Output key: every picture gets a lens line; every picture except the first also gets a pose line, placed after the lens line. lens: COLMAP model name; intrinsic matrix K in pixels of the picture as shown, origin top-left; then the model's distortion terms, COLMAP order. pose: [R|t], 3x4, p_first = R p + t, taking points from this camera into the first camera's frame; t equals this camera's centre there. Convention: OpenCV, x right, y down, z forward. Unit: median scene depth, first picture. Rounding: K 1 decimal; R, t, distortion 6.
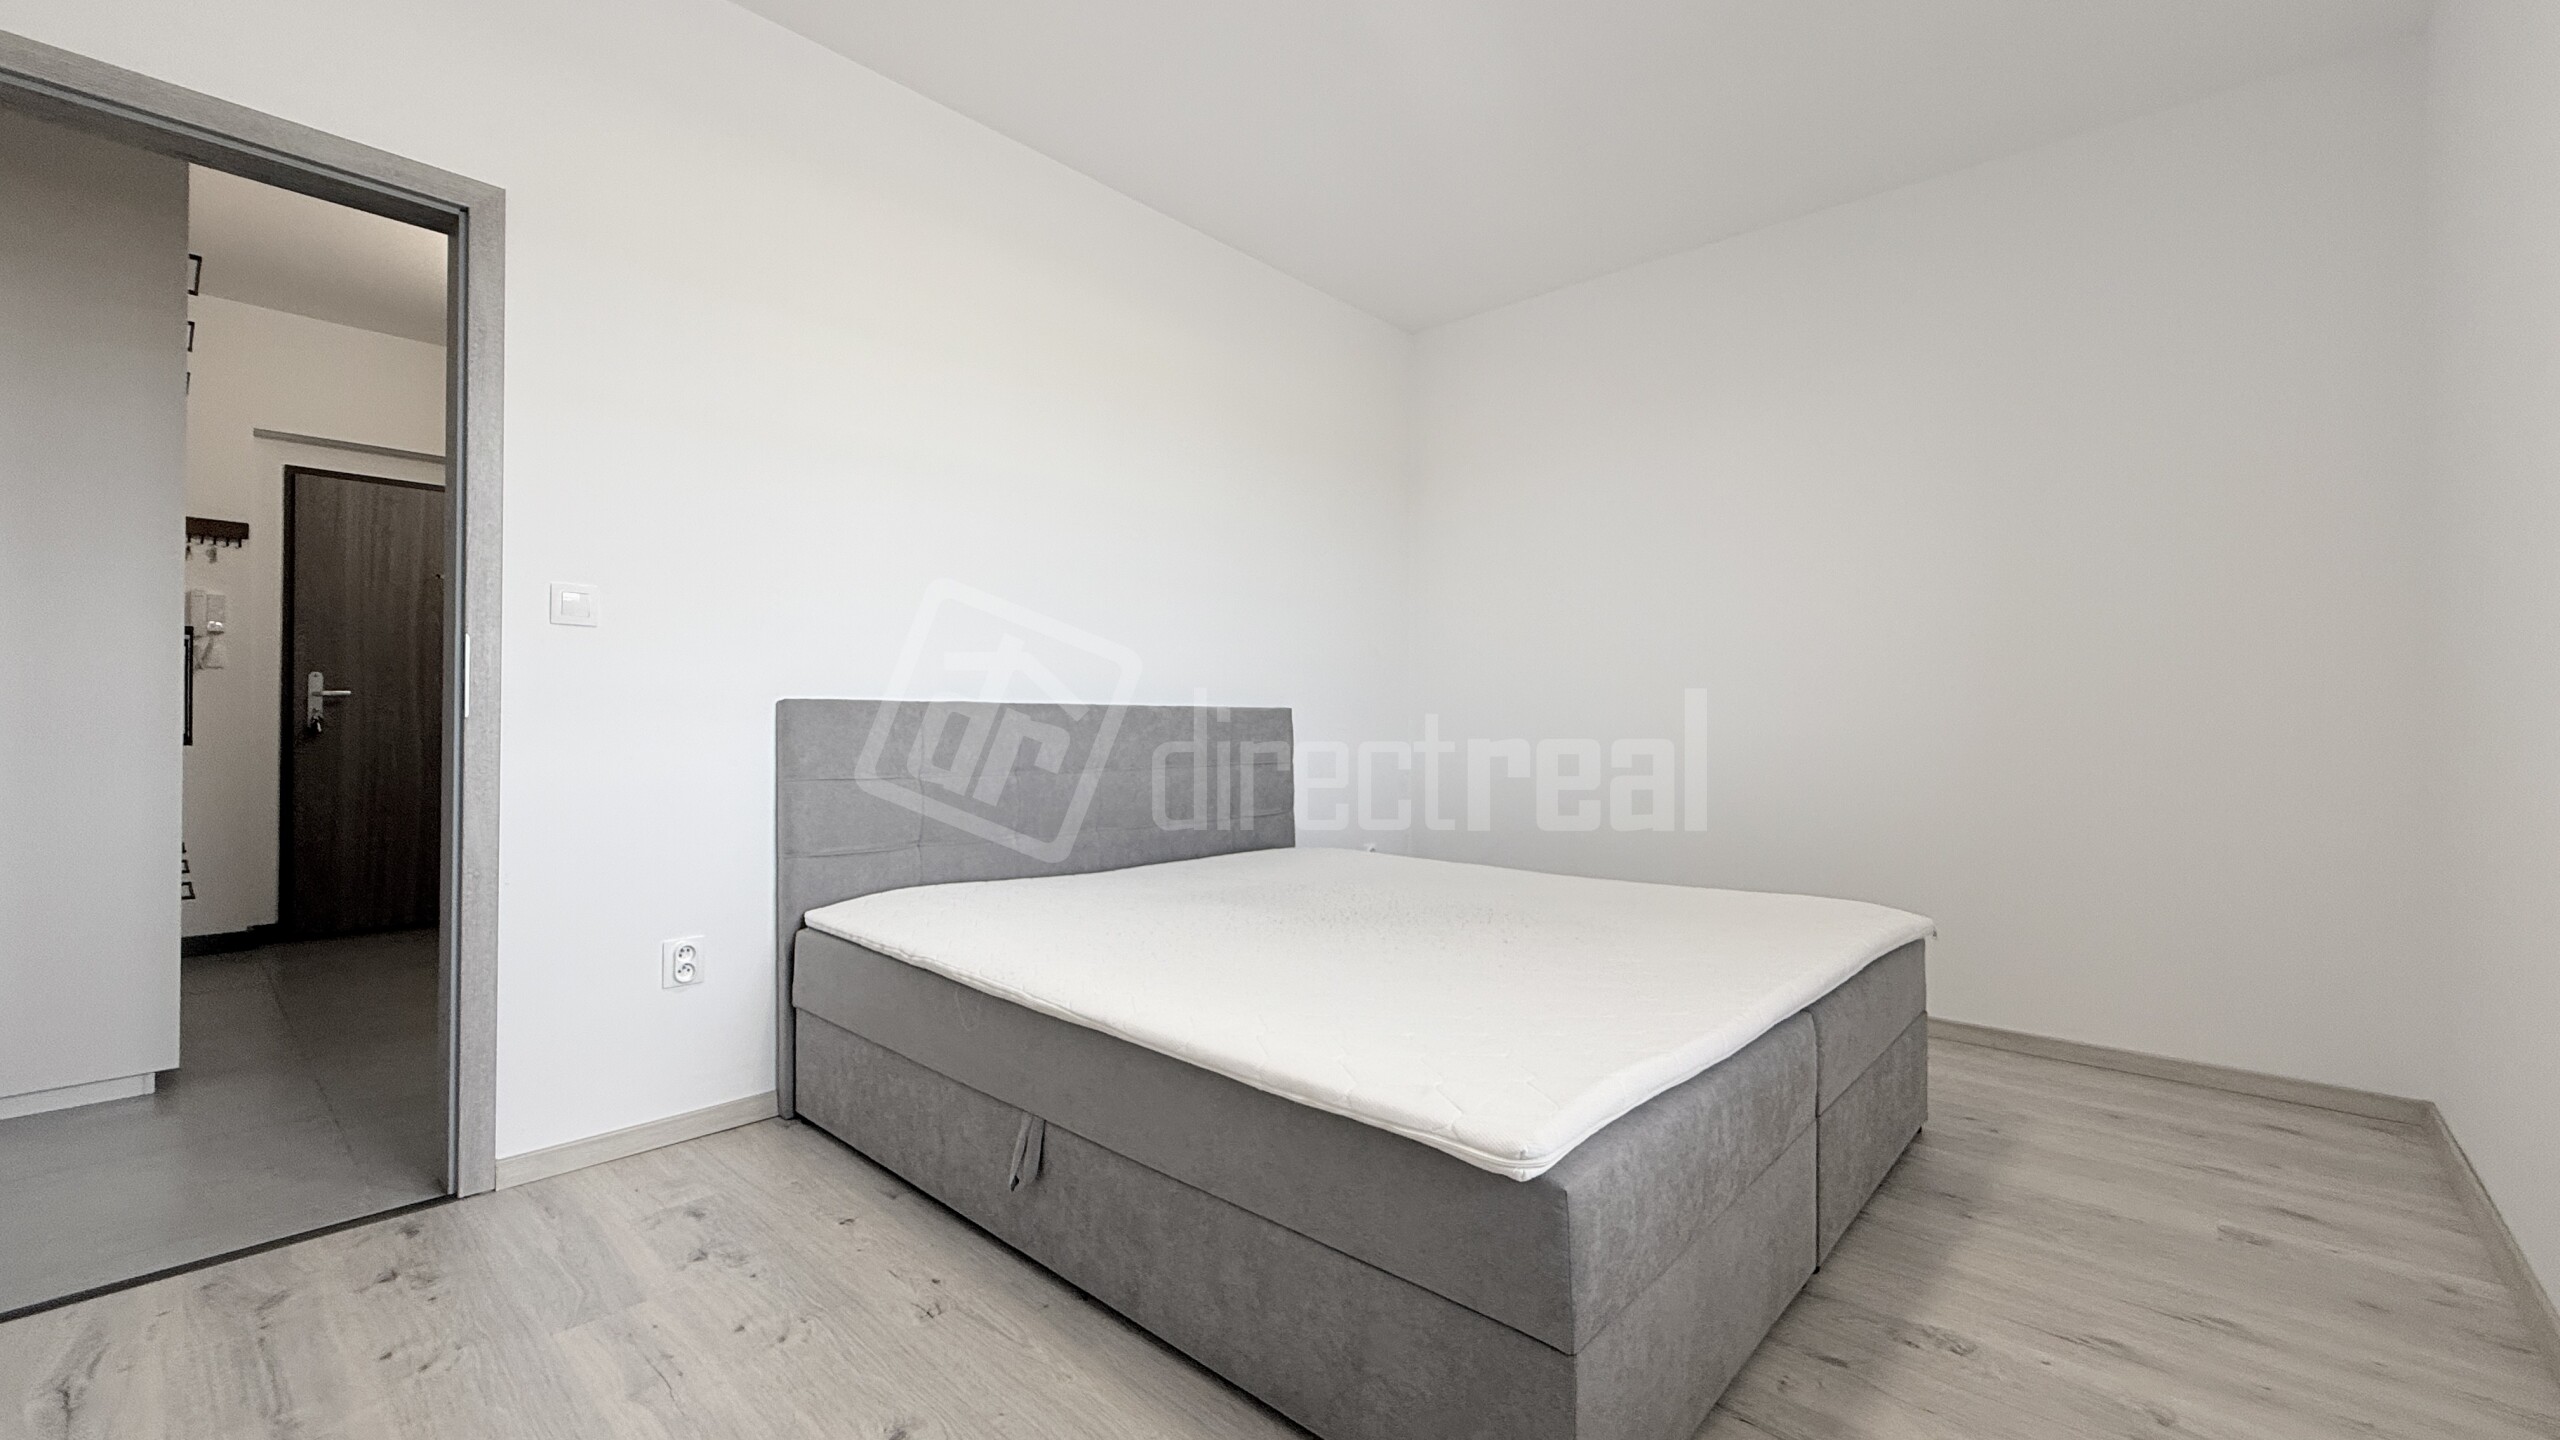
lens RADIAL K [[1023.3, 0, 1277.7], [0, 1023.3, 717.3], [0, 0, 1]] dist [0.000061, -0.000797]
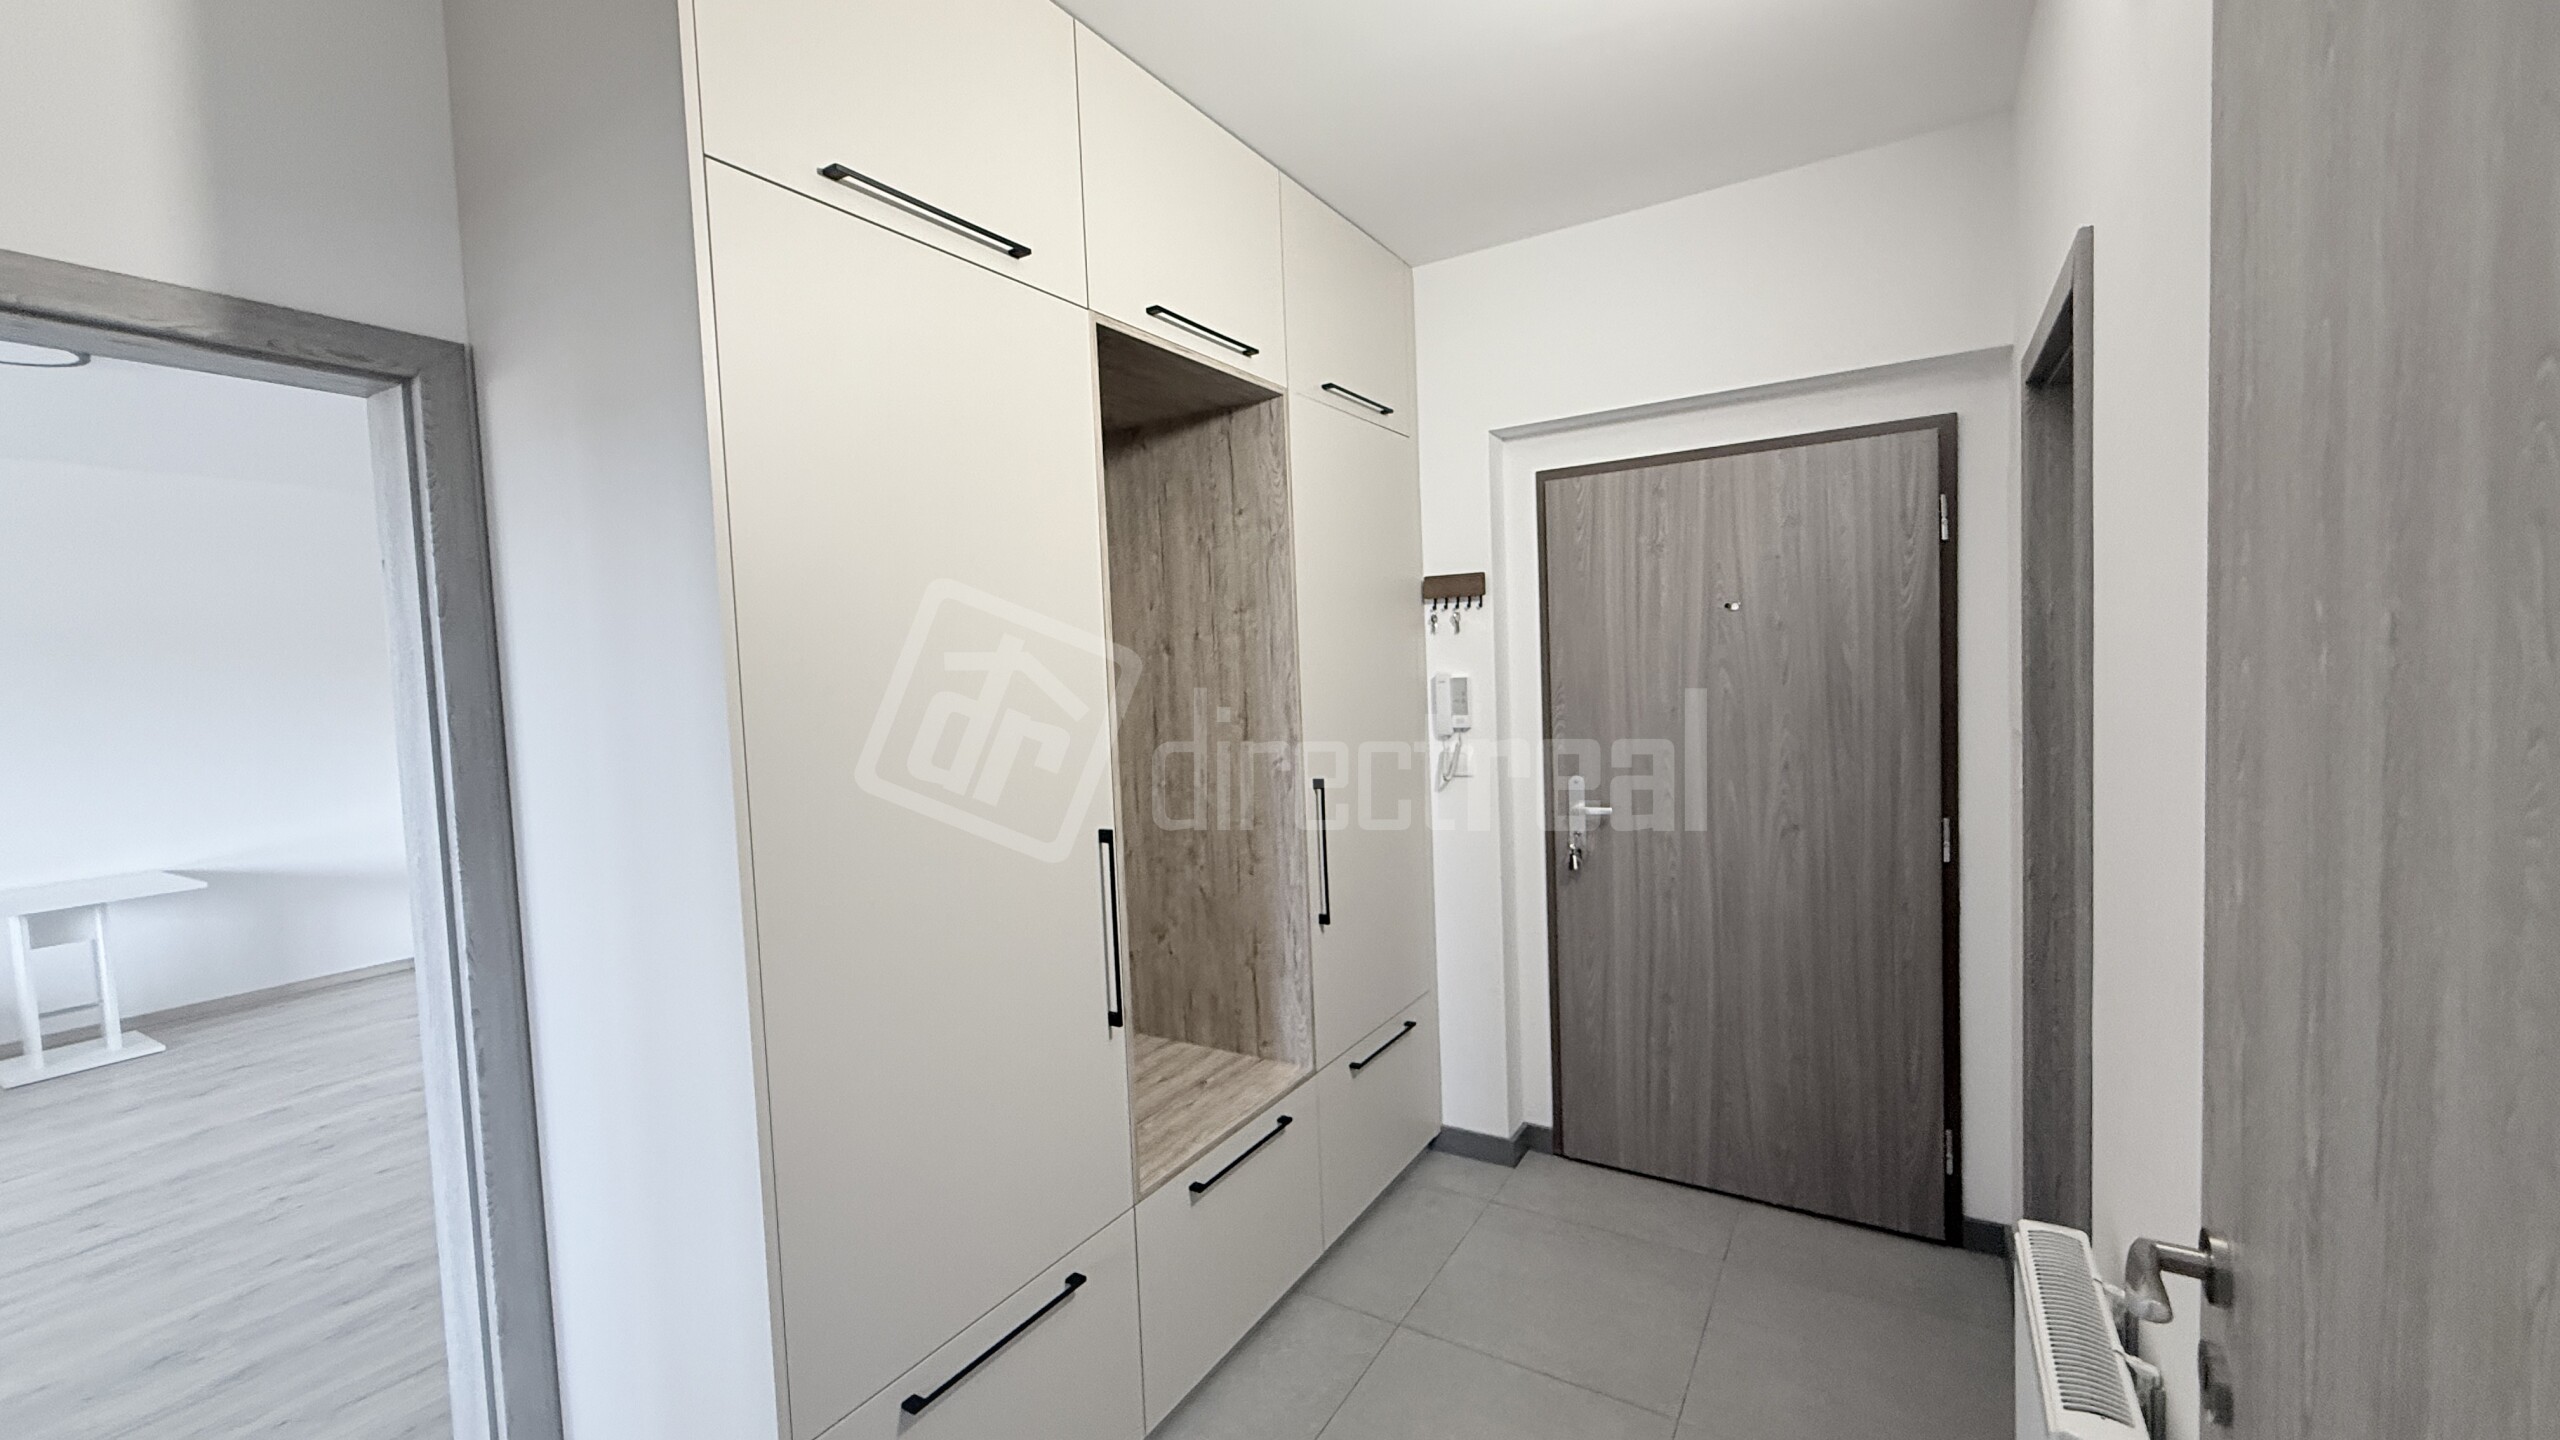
lens RADIAL K [[1019.2, 0, 1277.5], [0, 1019.2, 723.1], [0, 0, 1]] dist [0.000778, -0.000279]
pose [[0.182572, 0.040720, -0.982349, -0.330878], [0.047842, 0.997590, 0.050243, -0.122929], [0.982028, -0.056171, 0.180184, 0.700798]]
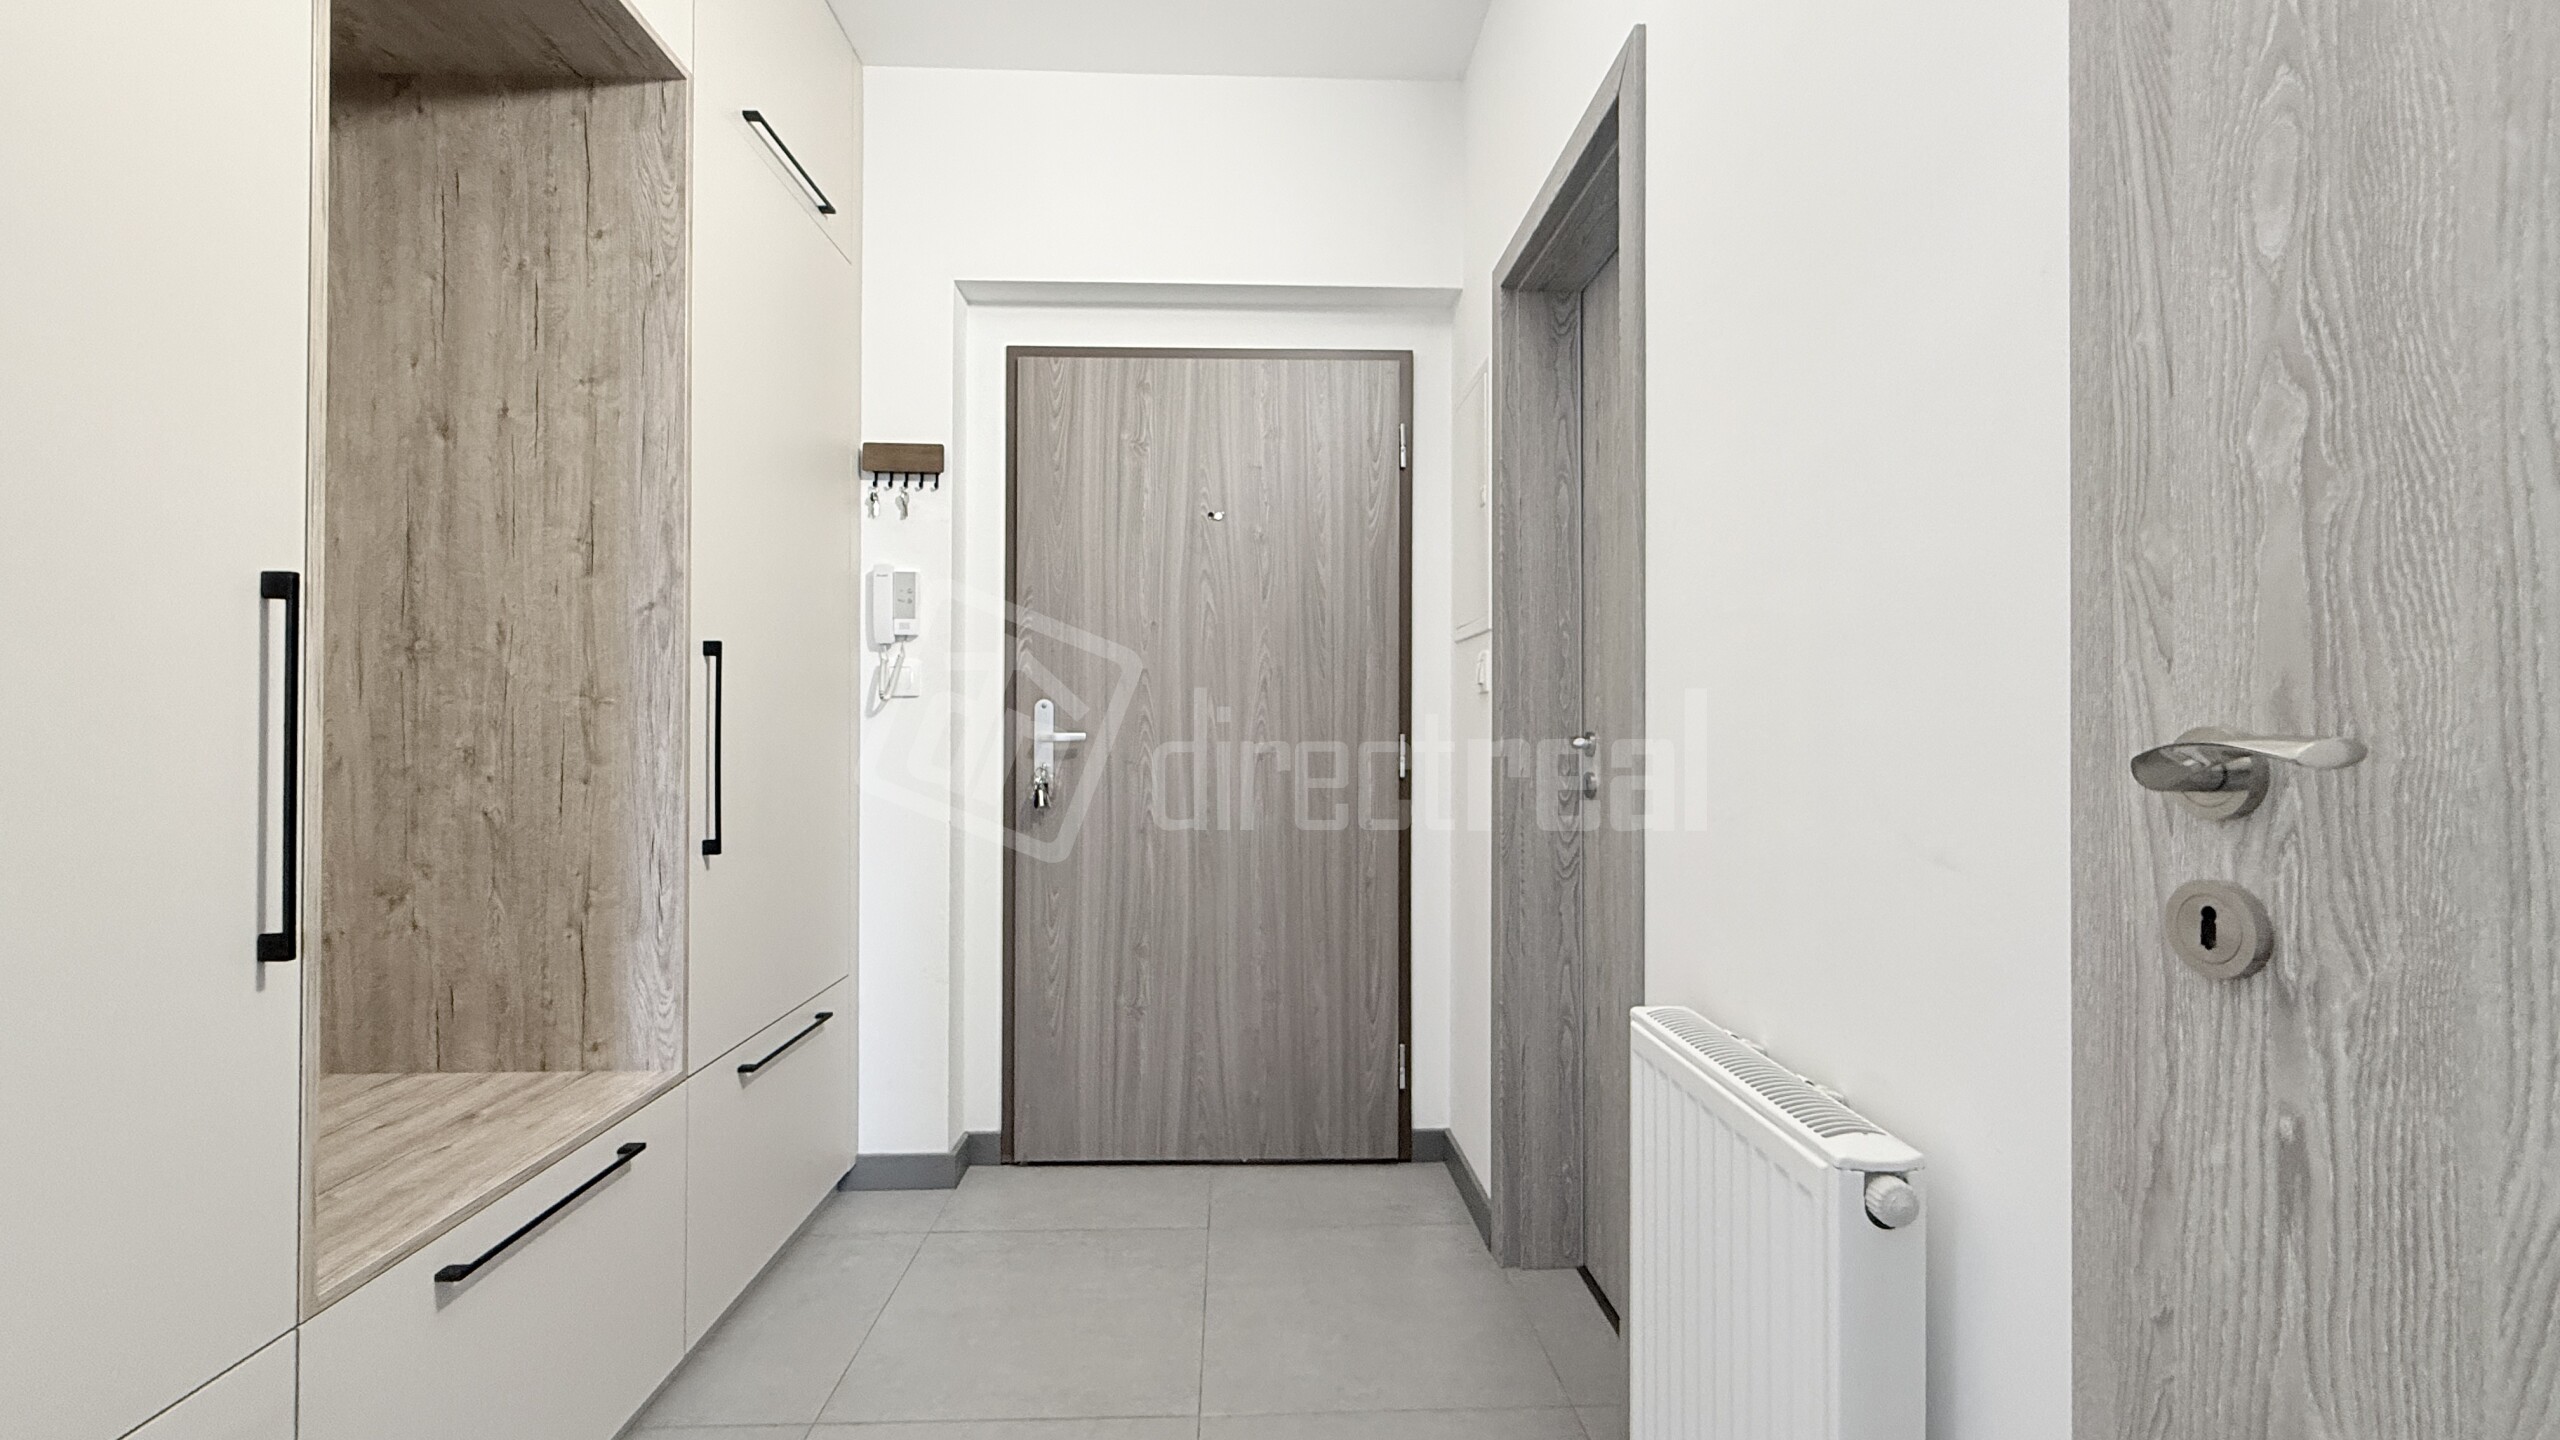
lens RADIAL K [[1018.3, 0, 1277.1], [0, 1018.3, 718.4], [0, 0, 1]] dist [0.000001, -0.000024]
pose [[0.702131, -0.011325, -0.711958, -0.451492], [0.005413, 0.999930, -0.010568, -0.027392], [0.712027, 0.003566, 0.702143, 0.703319]]
